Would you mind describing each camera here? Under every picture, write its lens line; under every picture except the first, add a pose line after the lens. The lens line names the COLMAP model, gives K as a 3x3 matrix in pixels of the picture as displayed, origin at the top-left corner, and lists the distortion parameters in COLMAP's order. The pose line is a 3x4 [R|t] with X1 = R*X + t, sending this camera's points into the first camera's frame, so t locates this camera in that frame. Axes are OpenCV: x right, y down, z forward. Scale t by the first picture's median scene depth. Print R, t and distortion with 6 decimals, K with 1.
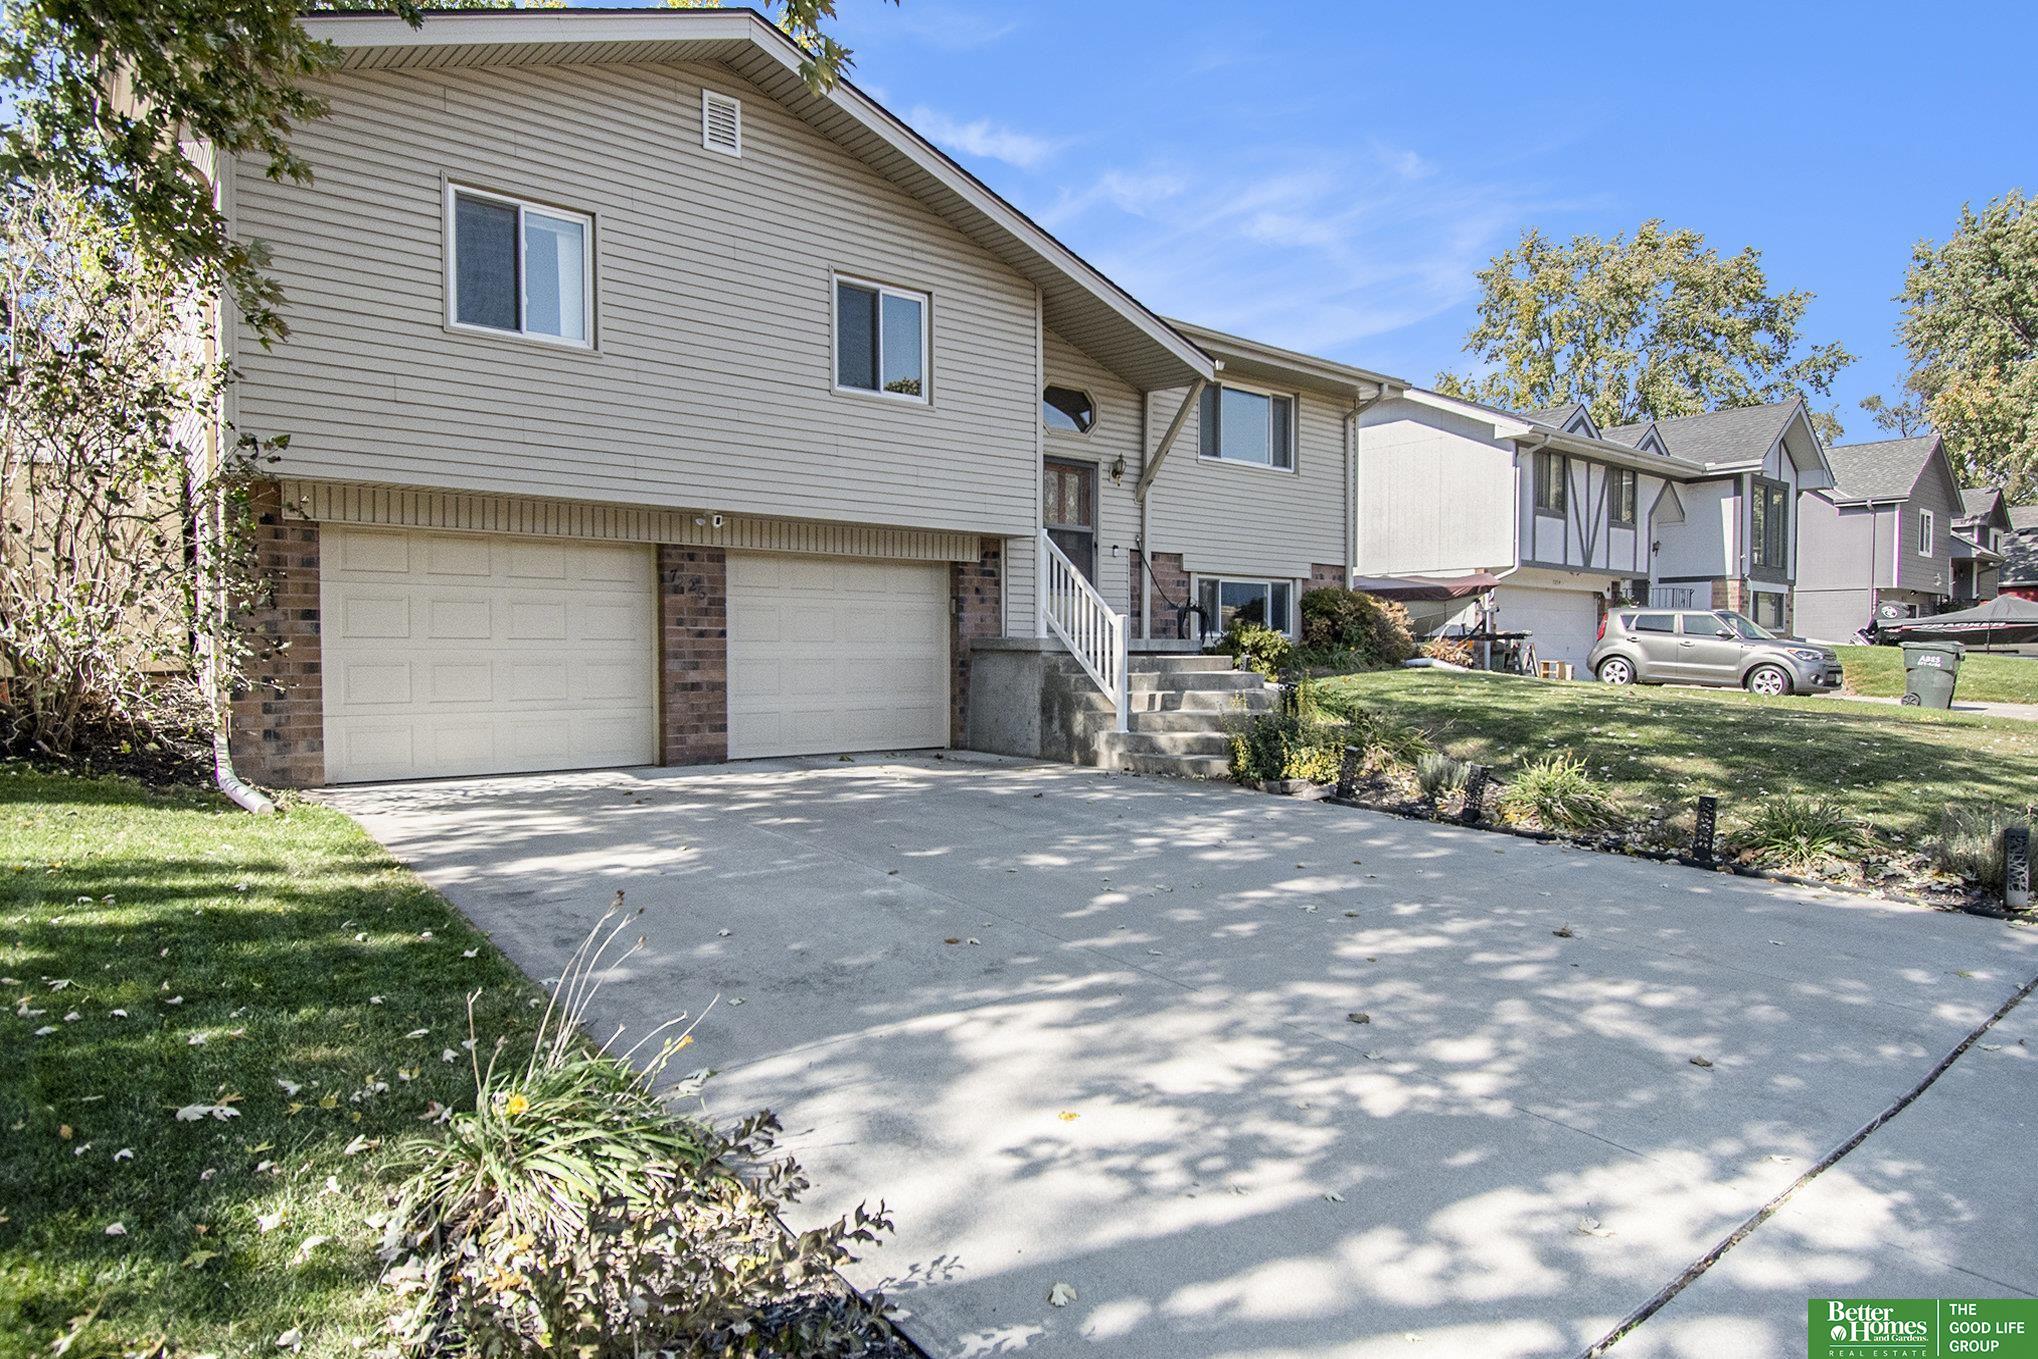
lens RADIAL K [[1137.2, 0, 1010.9], [0, 1137.2, 723.5], [0, 0, 1]] dist [-0.003718, -0.000337]
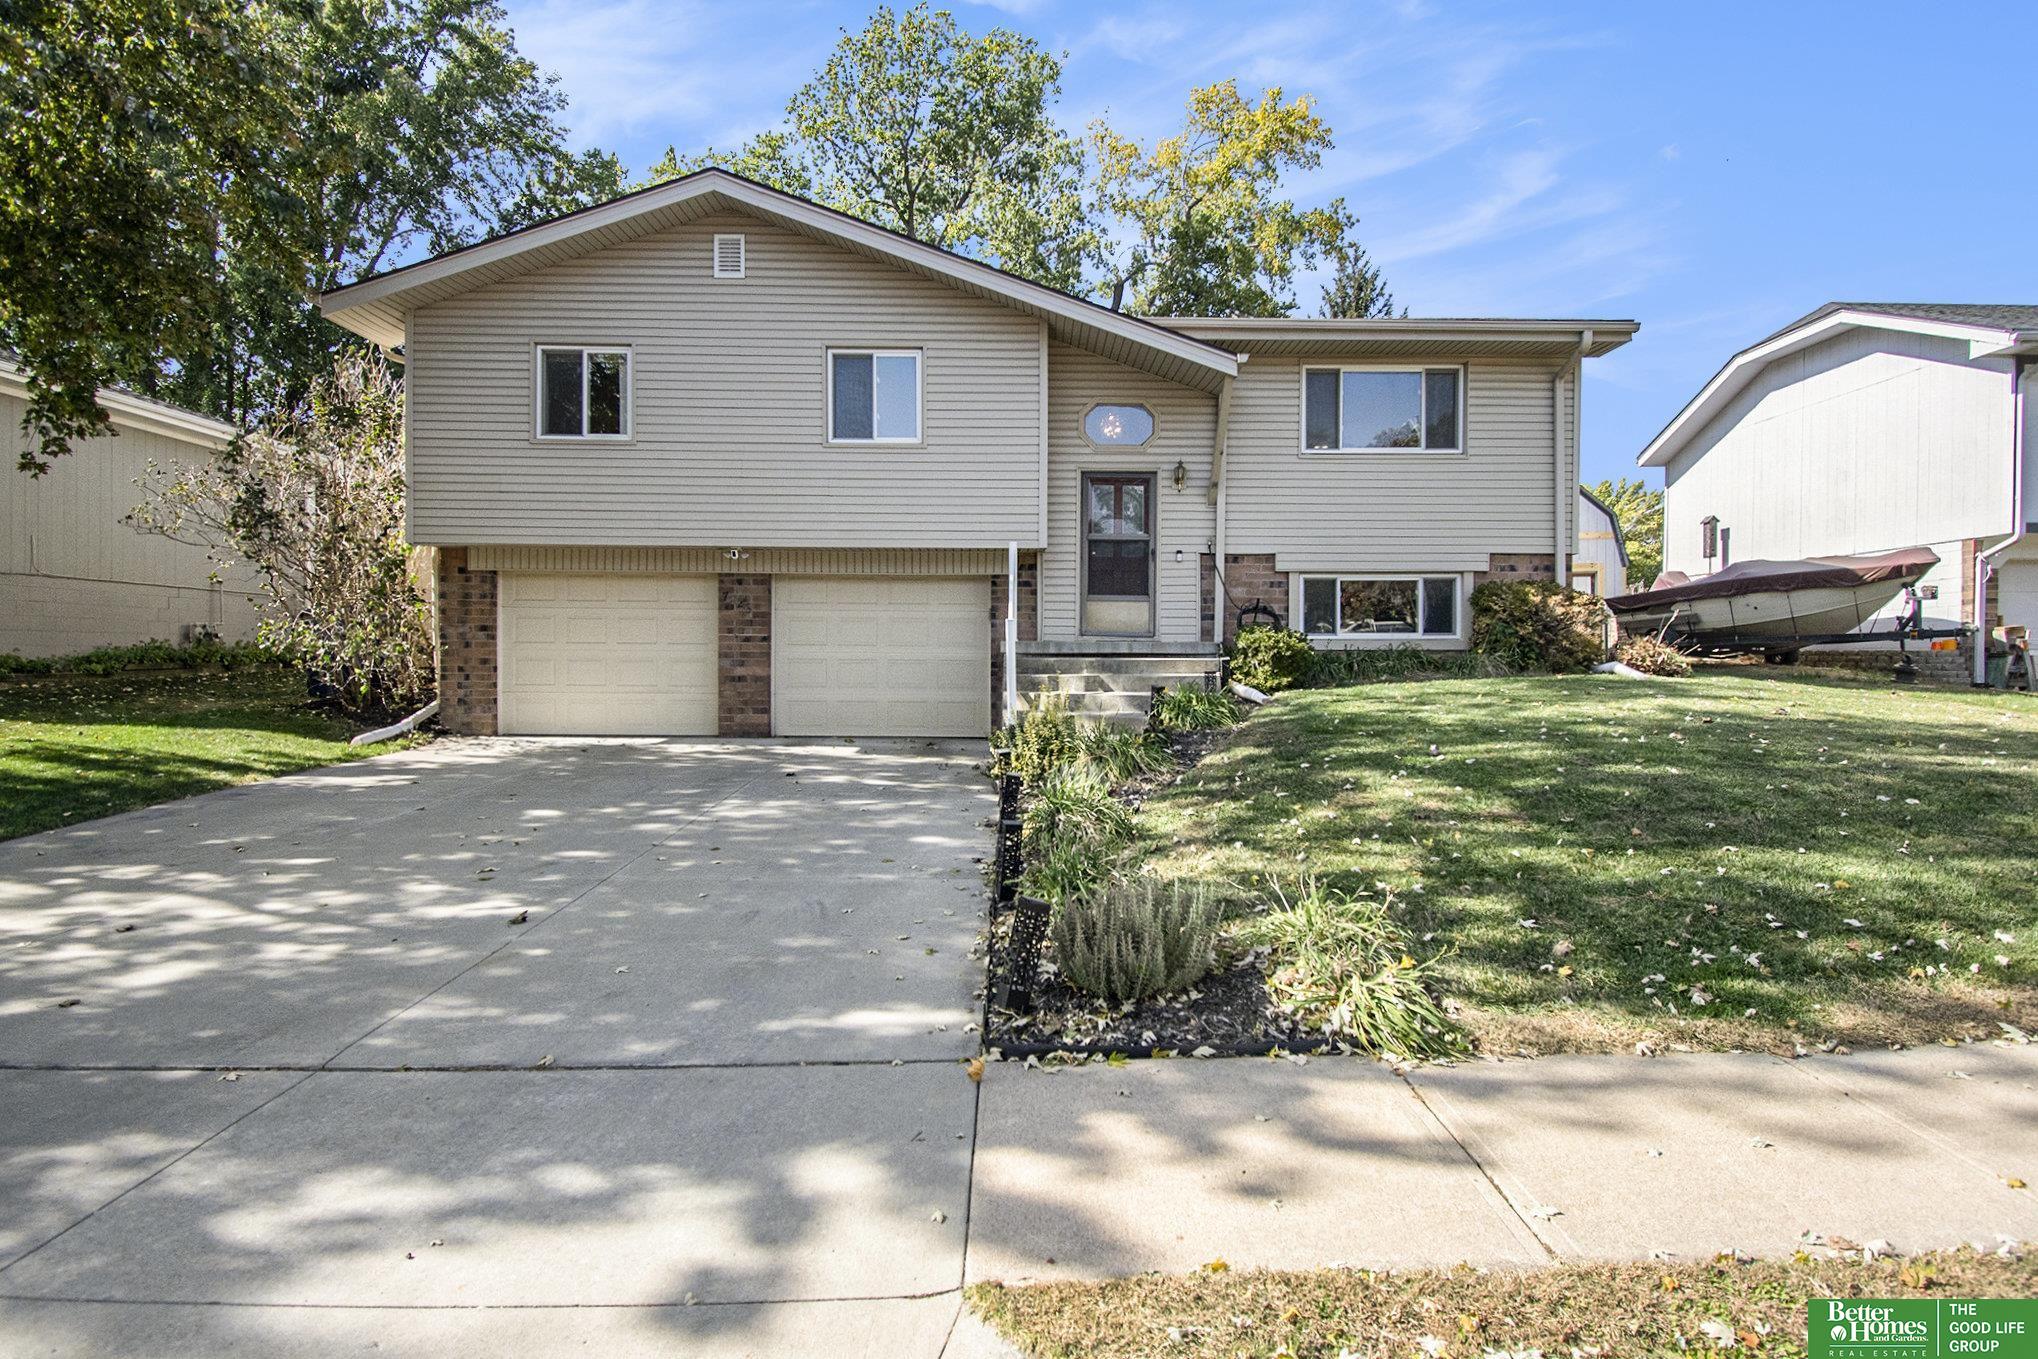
lens RADIAL K [[825.7, 0, 1013.2], [0, 825.7, 669.6], [0, 0, 1]] dist [0.016188, 0.000116]
pose [[0.781174, 0.011598, -0.624205, 0.511636], [-0.044271, 0.998340, -0.036854, -0.019335], [0.622741, 0.056424, 0.780391, 0.393305]]
